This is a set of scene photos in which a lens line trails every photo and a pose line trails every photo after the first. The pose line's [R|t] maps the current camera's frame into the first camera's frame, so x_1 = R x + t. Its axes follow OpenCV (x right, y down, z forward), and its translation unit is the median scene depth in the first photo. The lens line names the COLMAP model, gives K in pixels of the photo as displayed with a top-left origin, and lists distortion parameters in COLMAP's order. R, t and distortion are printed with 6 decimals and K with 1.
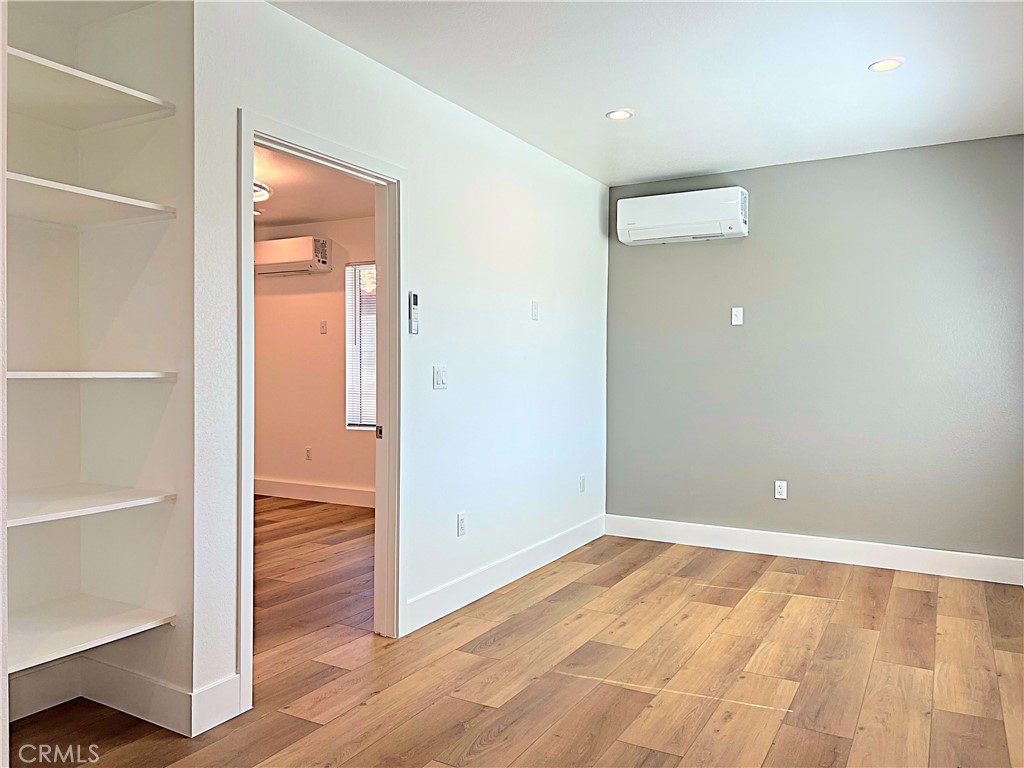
lens RADIAL K [[776.2, 0, 511.2], [0, 776.2, 383.4], [0, 0, 1]] dist [0.064556, -0.082309]
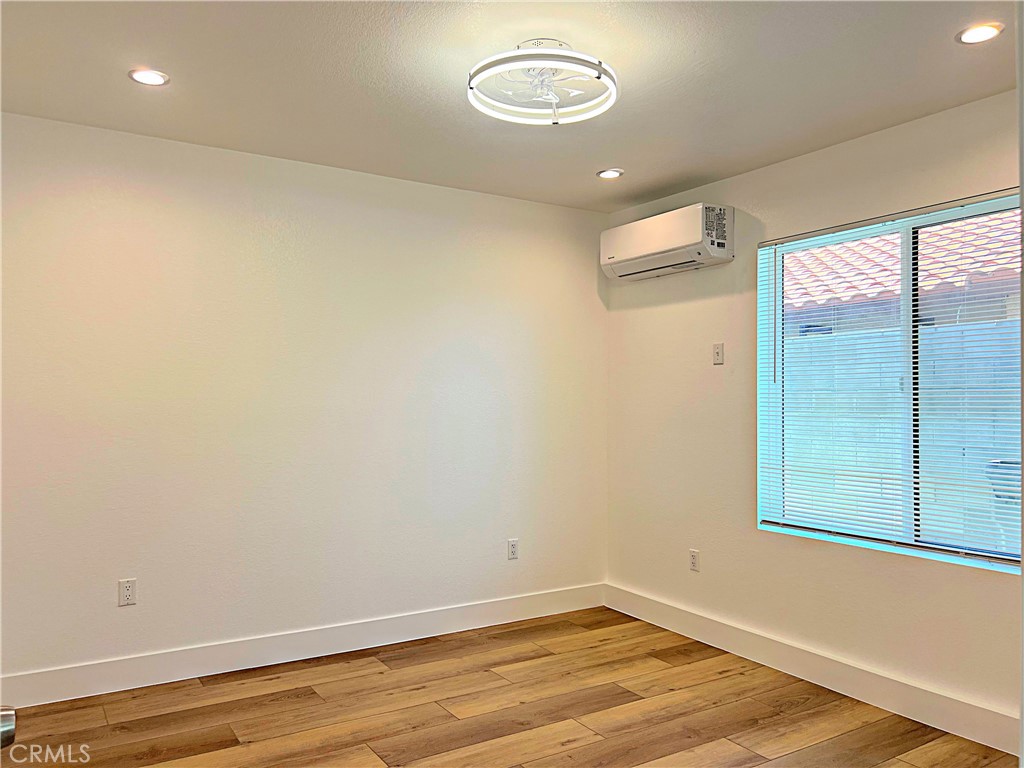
lens RADIAL K [[776.2, 0, 510.4], [0, 776.2, 380.8], [0, 0, 1]] dist [0.064556, -0.082309]
pose [[0.882850, -0.006197, -0.469613, -0.150289], [-0.012888, 0.999217, -0.037413, -0.039946], [0.469477, 0.039082, 0.882079, 0.589719]]
